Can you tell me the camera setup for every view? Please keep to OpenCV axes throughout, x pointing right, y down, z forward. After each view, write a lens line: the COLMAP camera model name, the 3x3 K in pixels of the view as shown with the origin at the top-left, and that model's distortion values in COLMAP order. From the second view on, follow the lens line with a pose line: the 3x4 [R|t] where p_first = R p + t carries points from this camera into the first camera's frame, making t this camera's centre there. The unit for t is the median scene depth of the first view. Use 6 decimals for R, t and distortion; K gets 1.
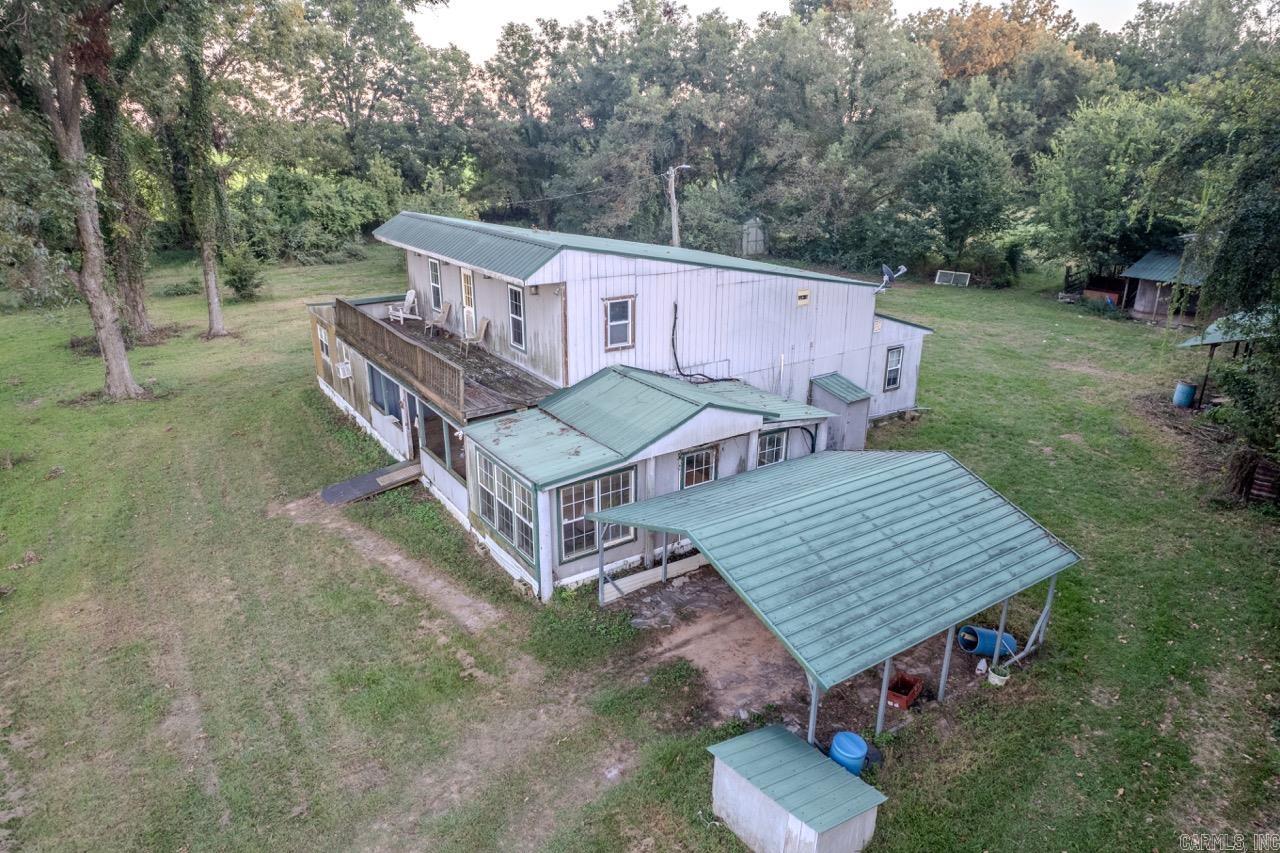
lens RADIAL K [[817.9, 0, 640.7], [0, 817.9, 422.6], [0, 0, 1]] dist [-0.078489, 0.068993]
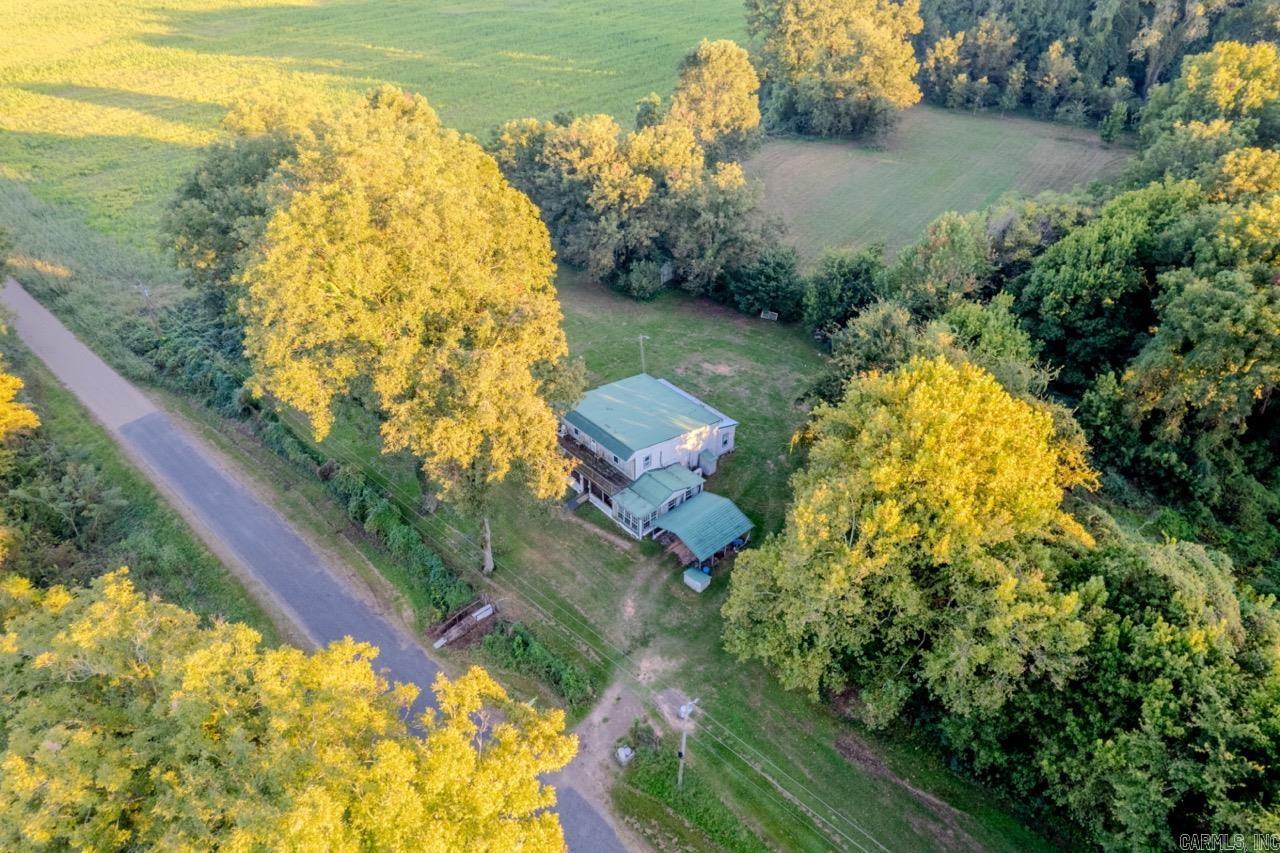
lens RADIAL K [[817.9, 0, 640.7], [0, 817.9, 422.6], [0, 0, 1]] dist [-0.078489, 0.068993]
pose [[0.990110, -0.080695, 0.114760, -0.528015], [0.045963, 0.959452, 0.278099, -1.496160], [-0.132548, -0.270074, 0.953672, -2.809255]]
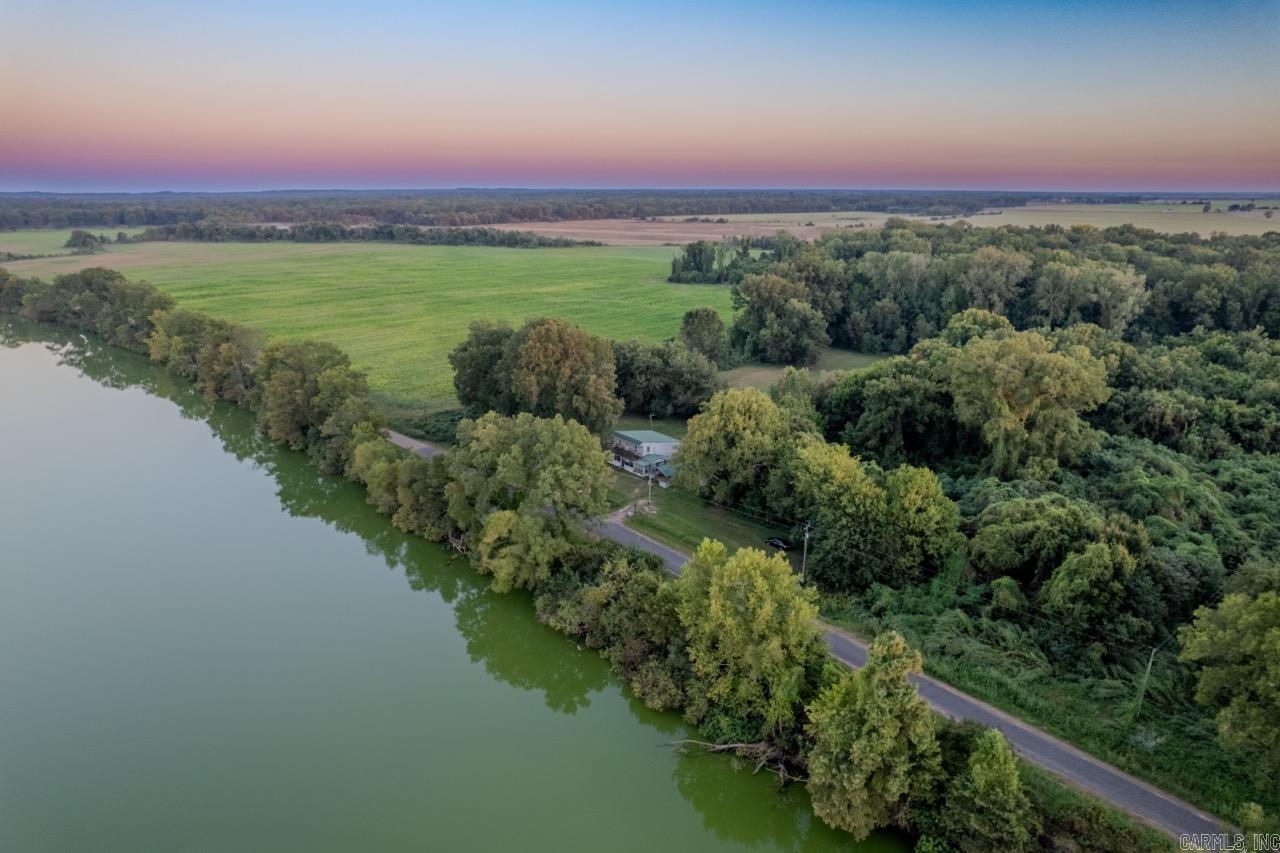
lens RADIAL K [[817.9, 0, 640.7], [0, 817.9, 422.6], [0, 0, 1]] dist [-0.078489, 0.068993]
pose [[0.997727, -0.014012, 0.065916, -0.795354], [0.017901, 0.998110, -0.058783, 0.123649], [-0.064967, 0.059830, 0.996092, -9.069808]]
